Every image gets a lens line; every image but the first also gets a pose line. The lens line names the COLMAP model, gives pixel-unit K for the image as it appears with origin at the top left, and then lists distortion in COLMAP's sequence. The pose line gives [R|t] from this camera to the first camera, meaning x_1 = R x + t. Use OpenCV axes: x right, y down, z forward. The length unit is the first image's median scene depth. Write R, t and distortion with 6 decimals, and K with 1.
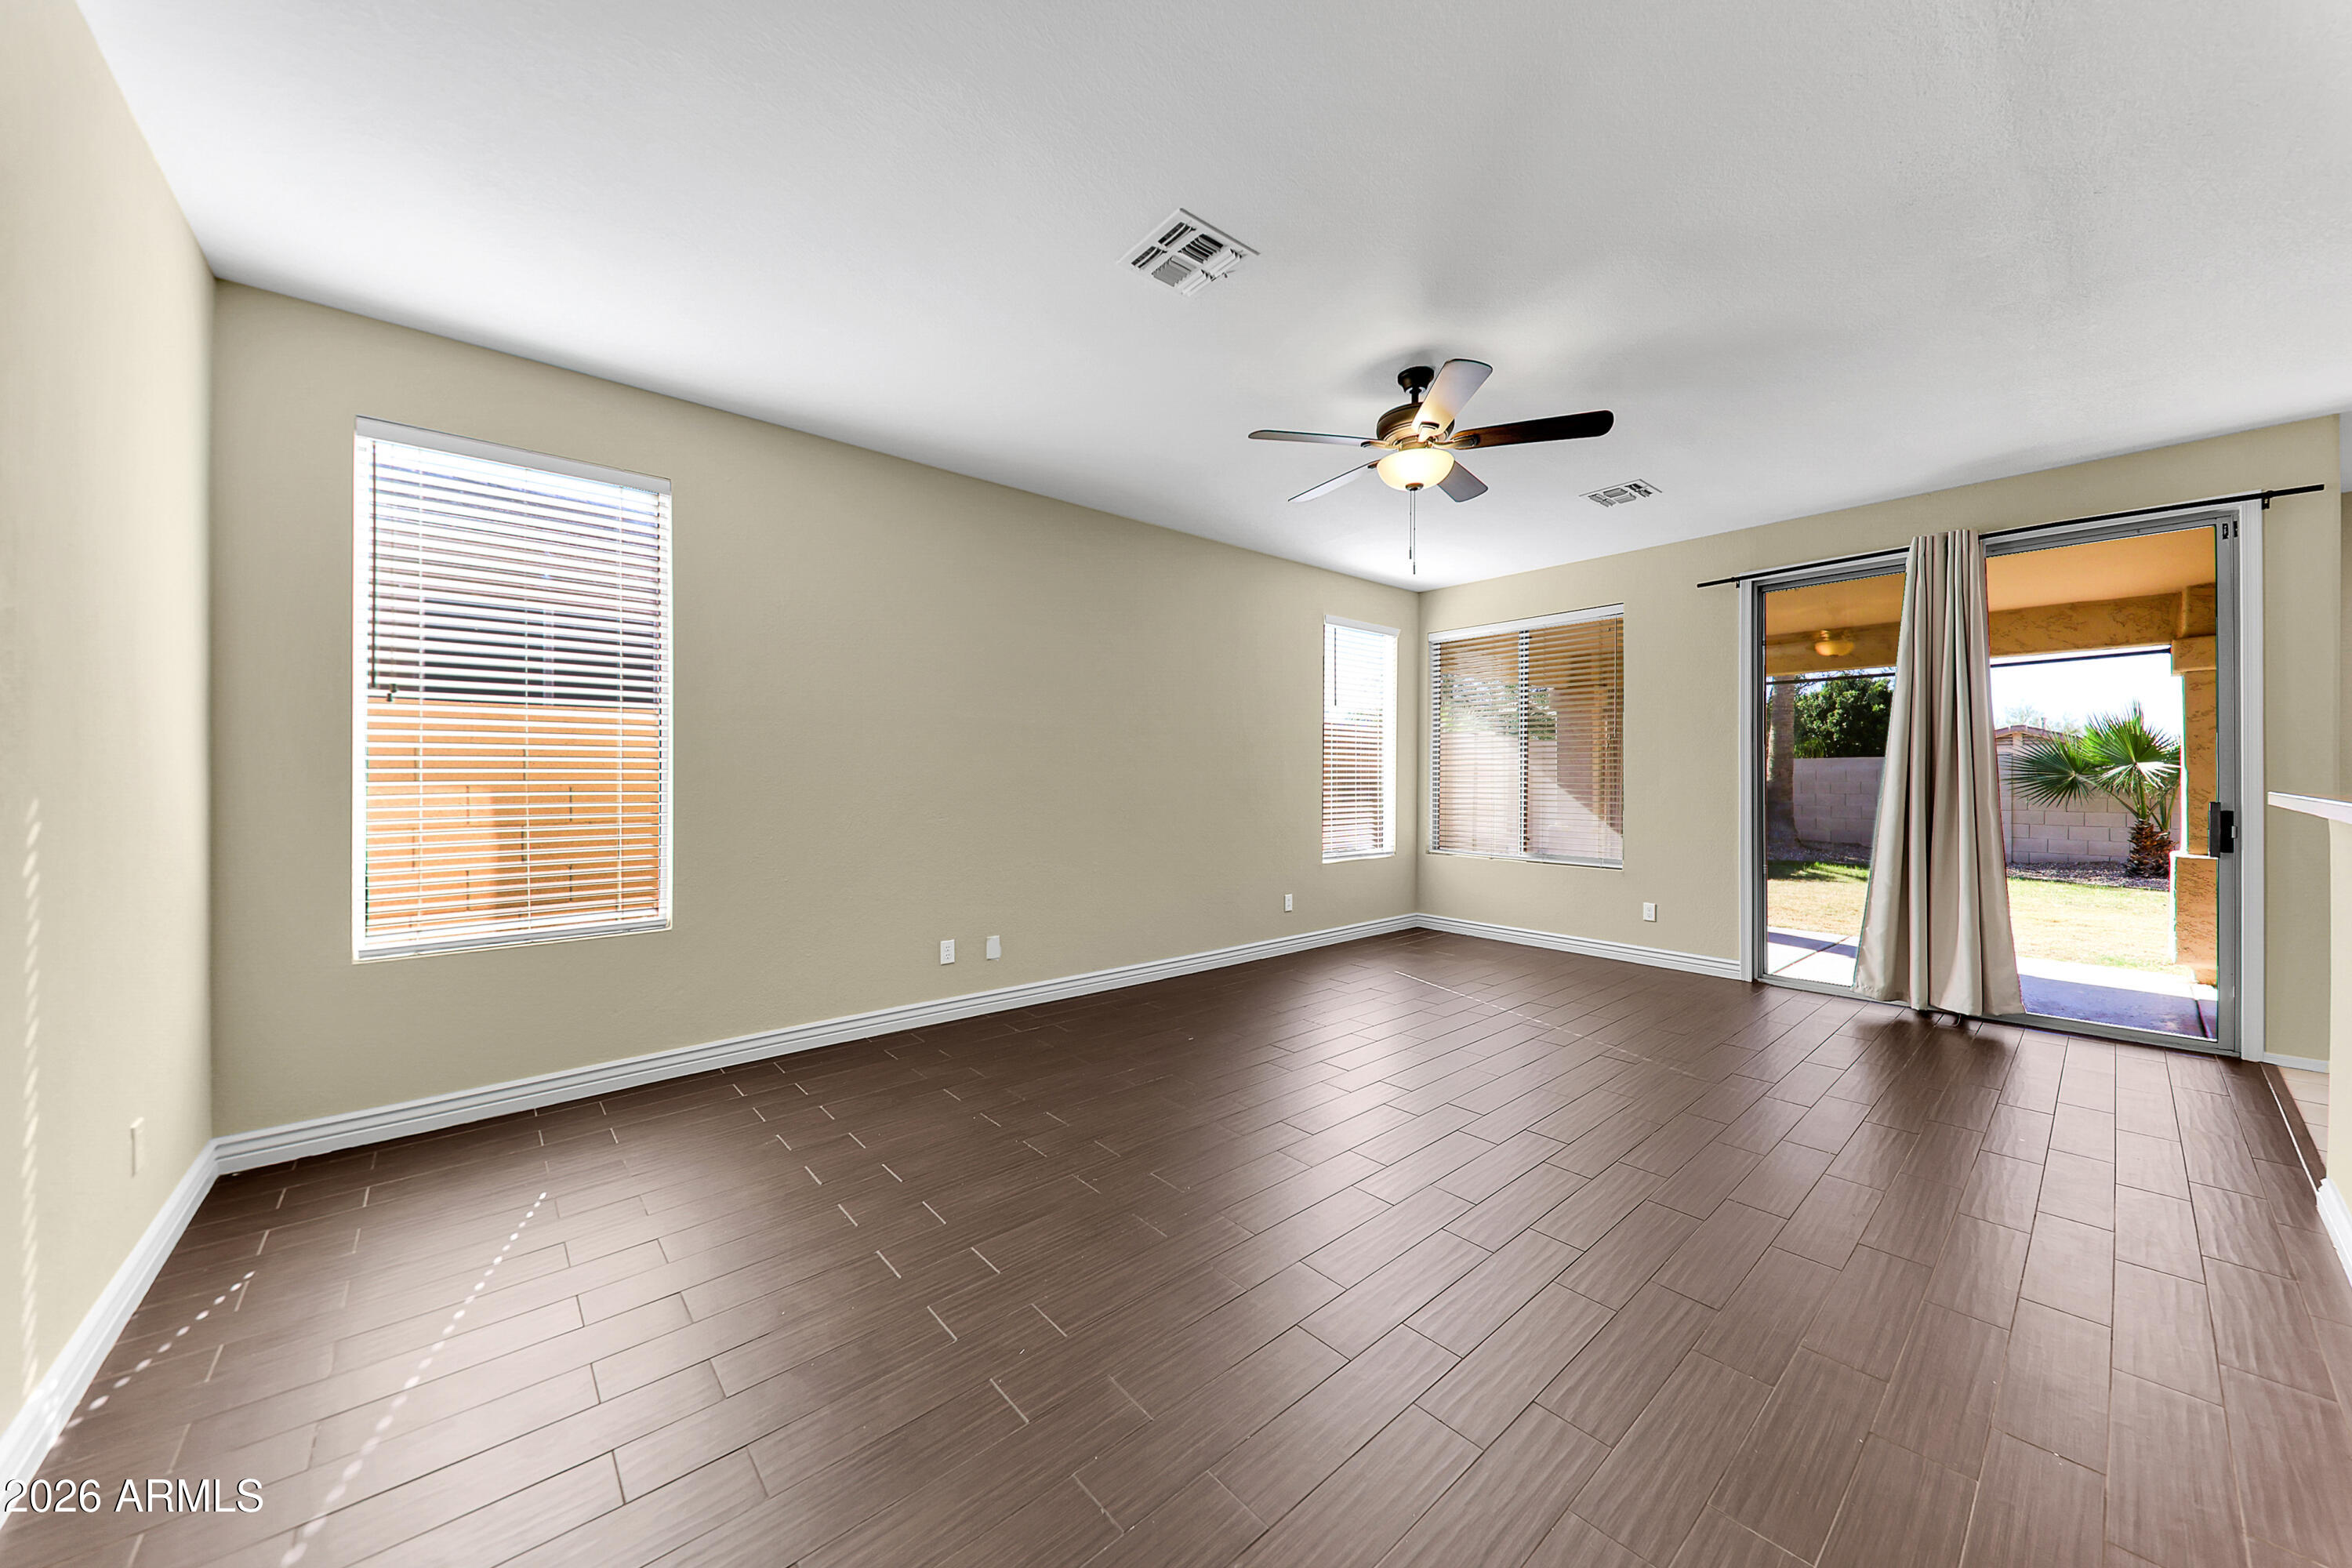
lens RADIAL K [[830.7, 0, 1180.8], [0, 830.7, 780.7], [0, 0, 1]] dist [0.008833, -0.005617]
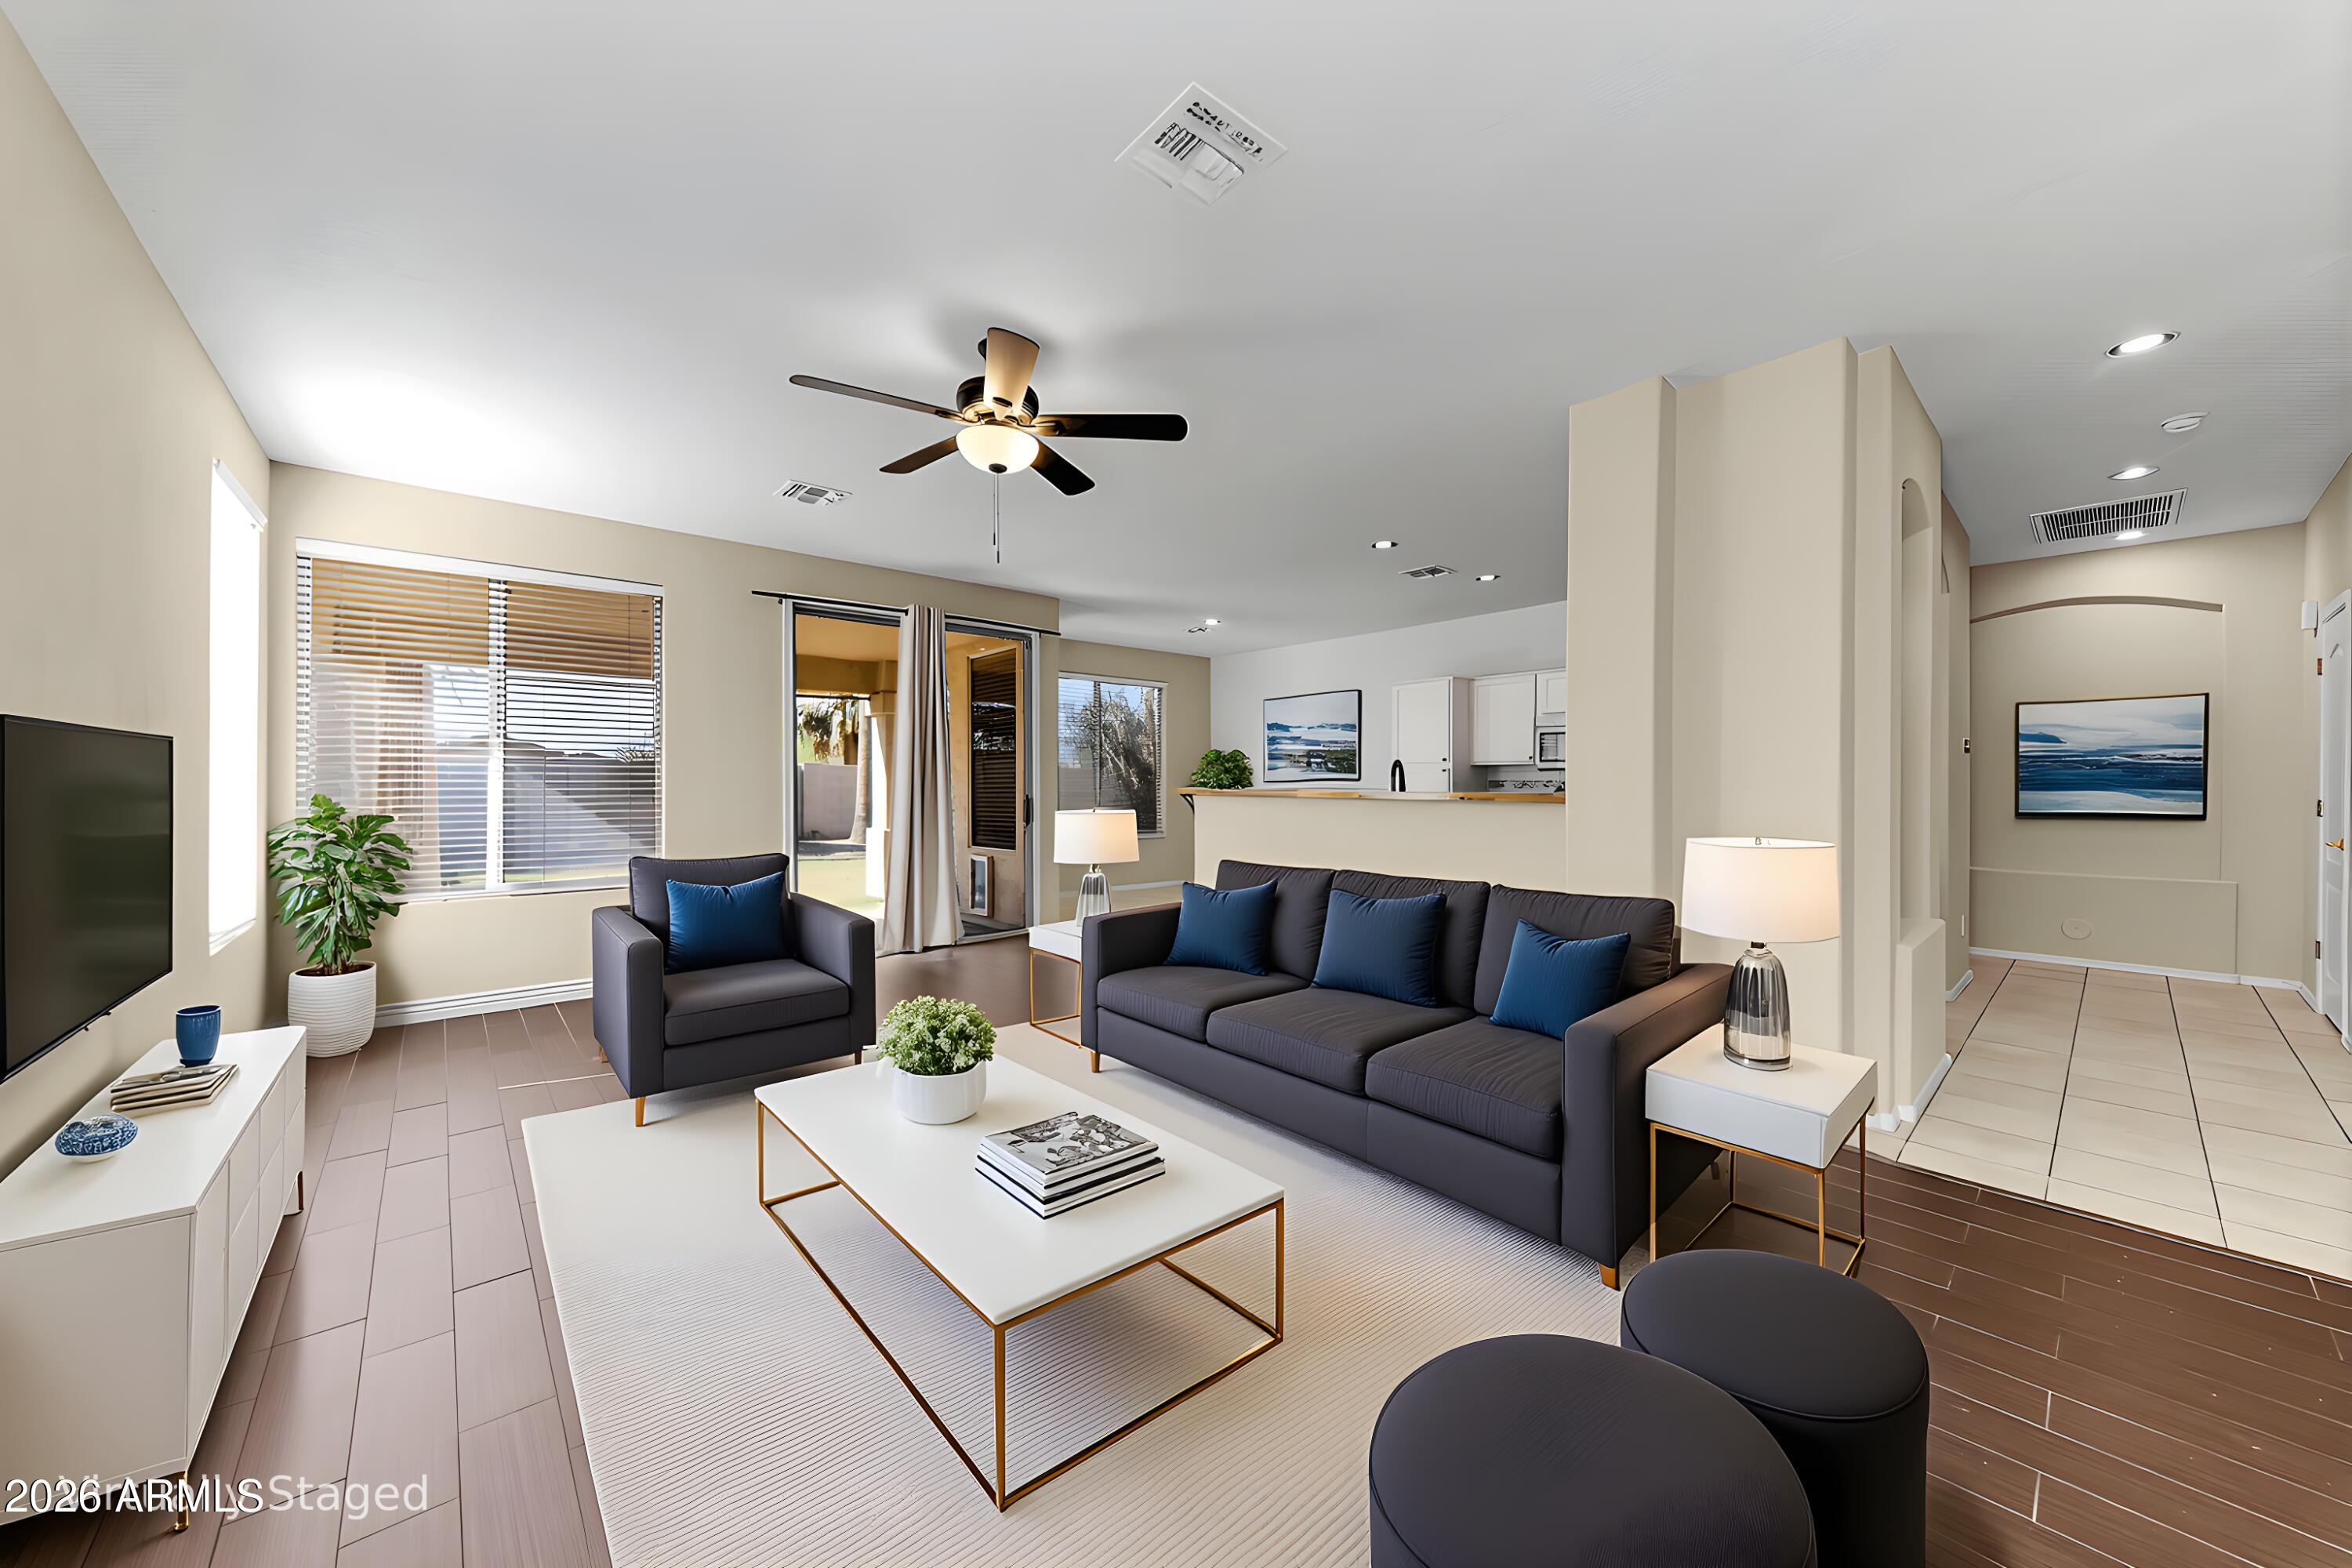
lens RADIAL K [[830.7, 0, 1180.8], [0, 830.7, 780.7], [0, 0, 1]] dist [0.008833, -0.005617]
pose [[-0.009452, 0.001203, 0.999955, -0.481318], [0.001538, 0.999998, -0.001189, -0.000947], [-0.999954, 0.001527, -0.009454, 0.582044]]
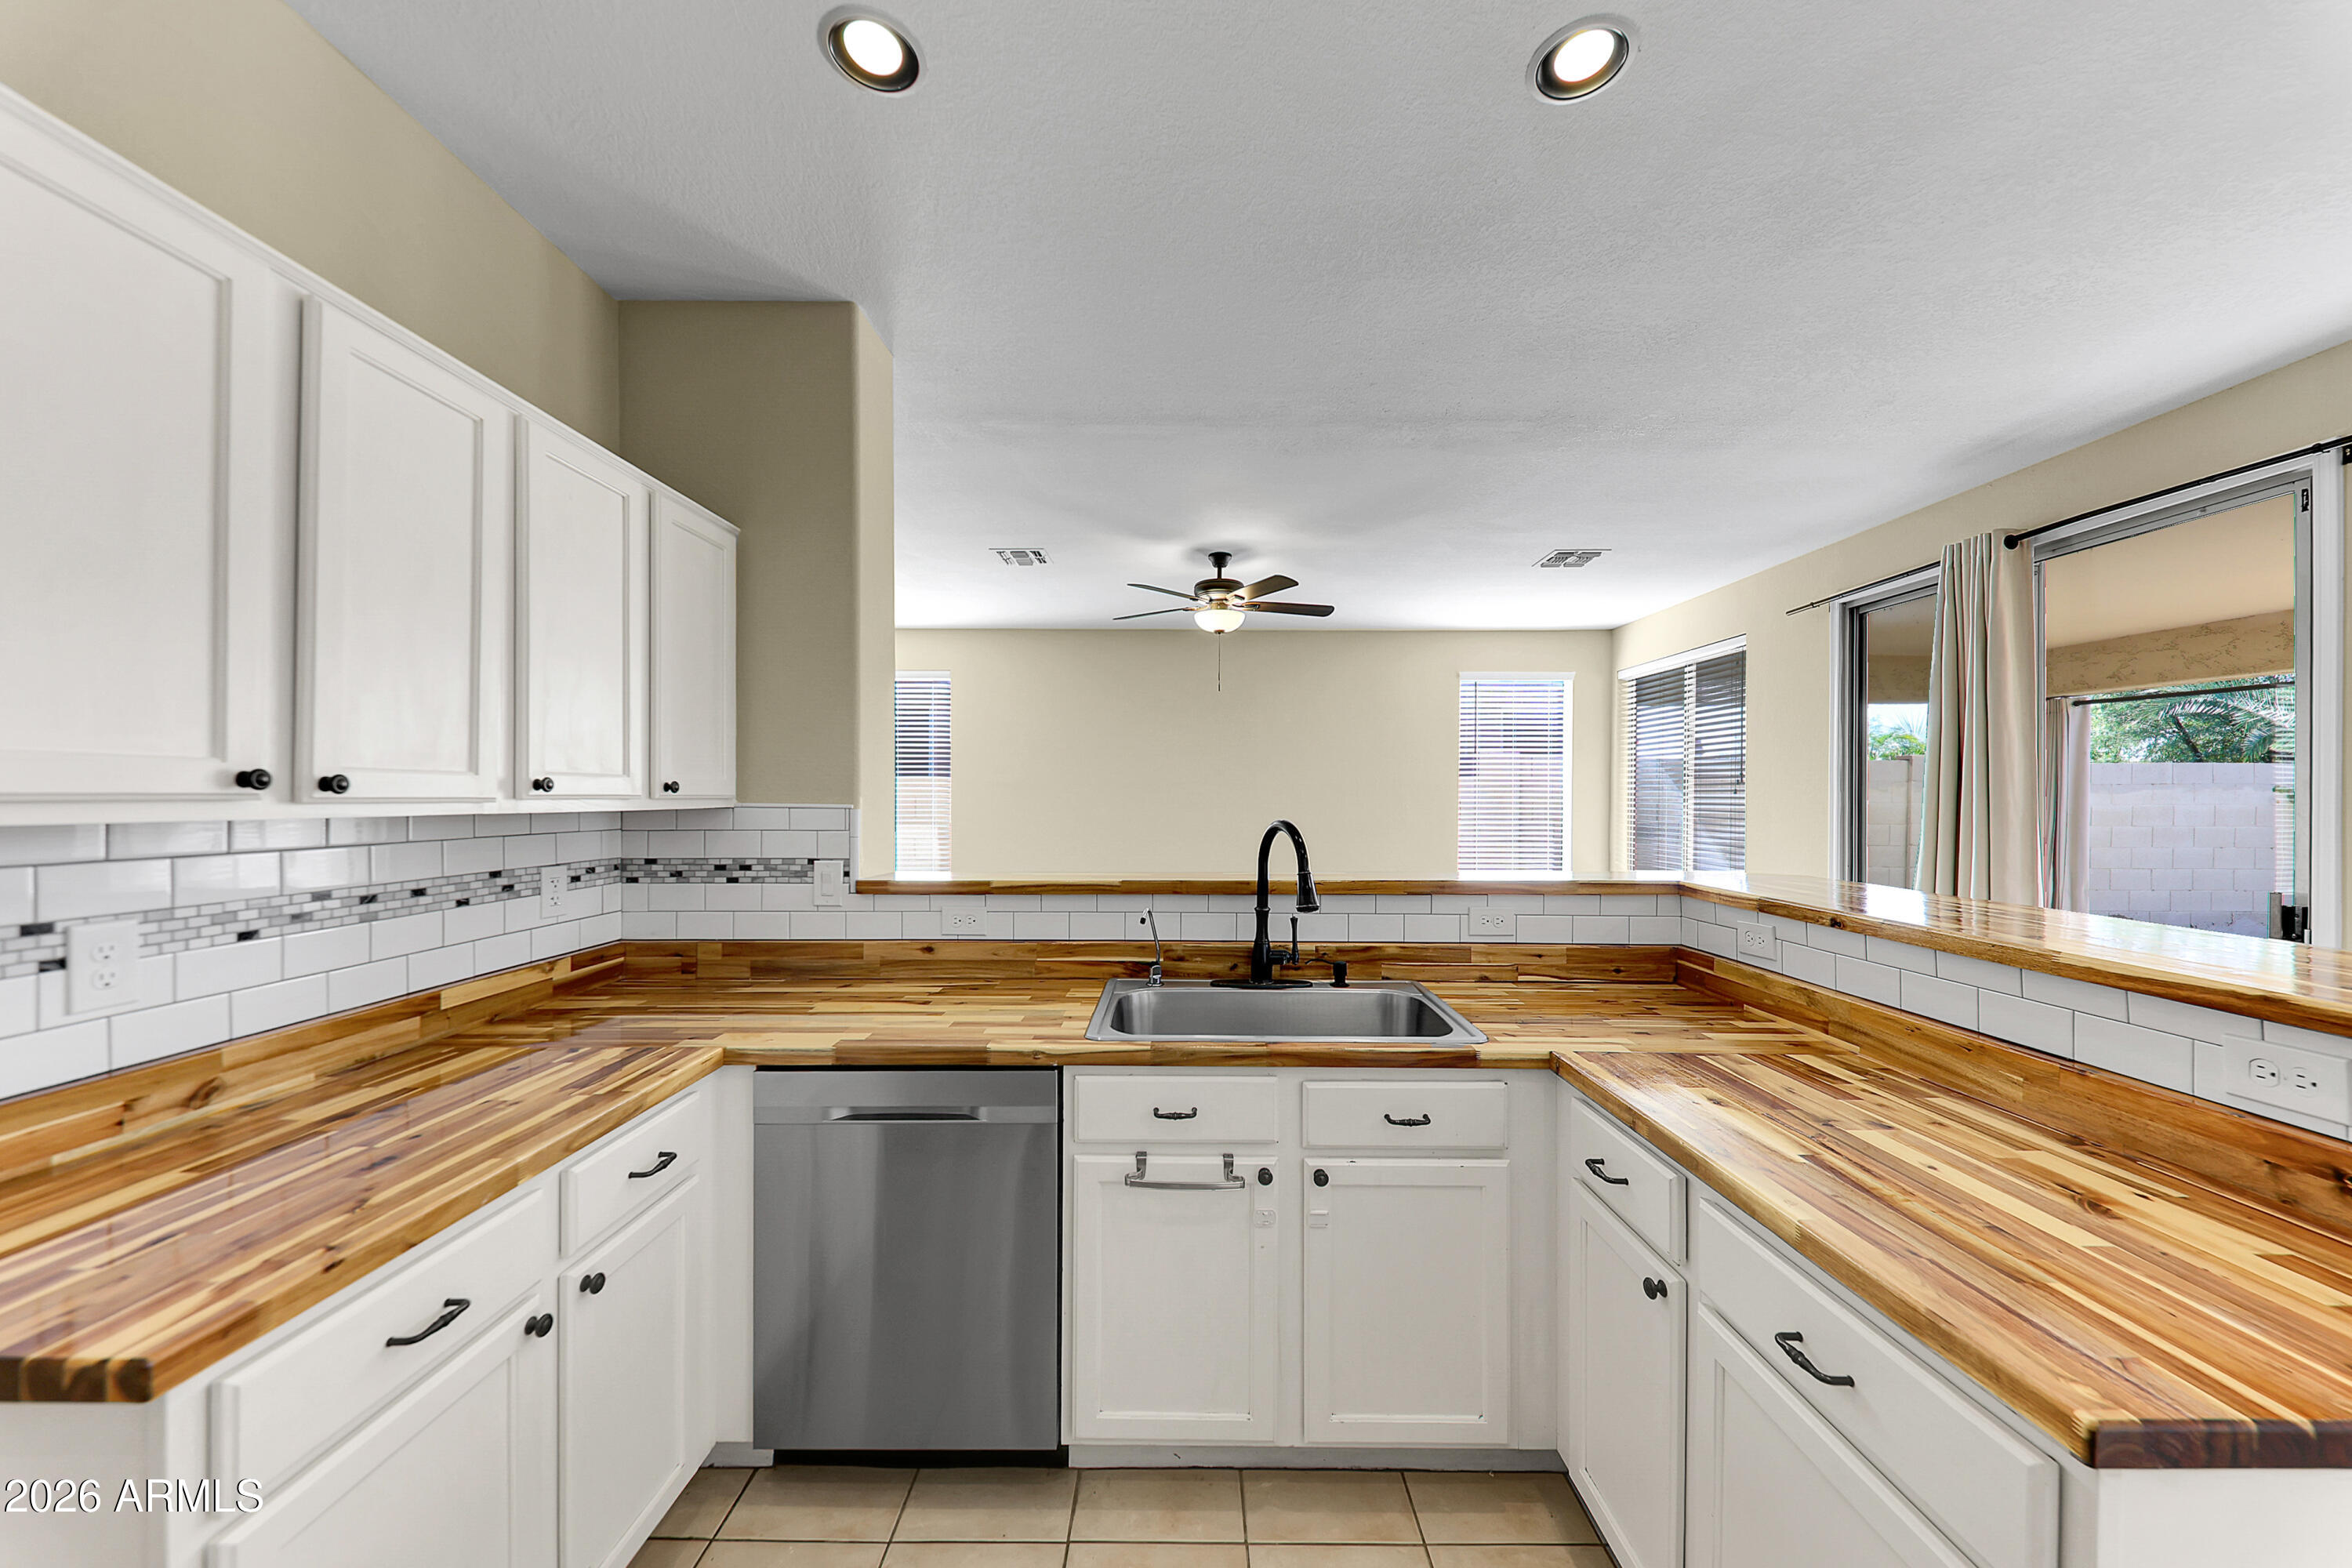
lens RADIAL K [[833.3, 0, 1171.7], [0, 833.3, 799.9], [0, 0, 1]] dist [0.002292, -0.000152]
pose [[0.746157, 0.007013, -0.665733, 0.872104], [-0.006621, 0.999973, 0.003114, -0.040260], [0.665737, 0.002085, 0.746183, -0.120939]]
